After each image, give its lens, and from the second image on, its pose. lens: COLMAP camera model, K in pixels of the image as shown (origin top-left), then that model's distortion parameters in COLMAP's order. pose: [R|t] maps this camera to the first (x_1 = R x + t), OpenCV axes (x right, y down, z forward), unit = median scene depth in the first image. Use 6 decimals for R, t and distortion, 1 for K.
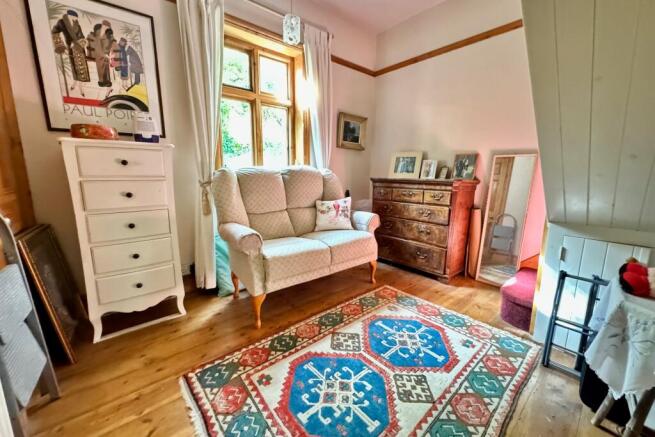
lens RADIAL K [[258.6, 0, 325.1], [0, 258.6, 220.2], [0, 0, 1]] dist [0.001114, -0.000325]
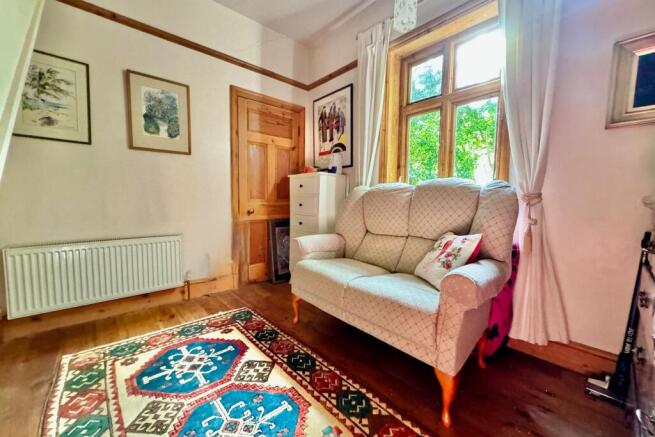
lens RADIAL K [[258.6, 0, 324.8], [0, 258.6, 218.6], [0, 0, 1]] dist [0.001114, -0.000325]
pose [[0.025604, 0.073937, -0.996934, 1.001409], [-0.188221, 0.979781, 0.067831, -0.163079], [0.981793, 0.185907, 0.039003, 1.177865]]
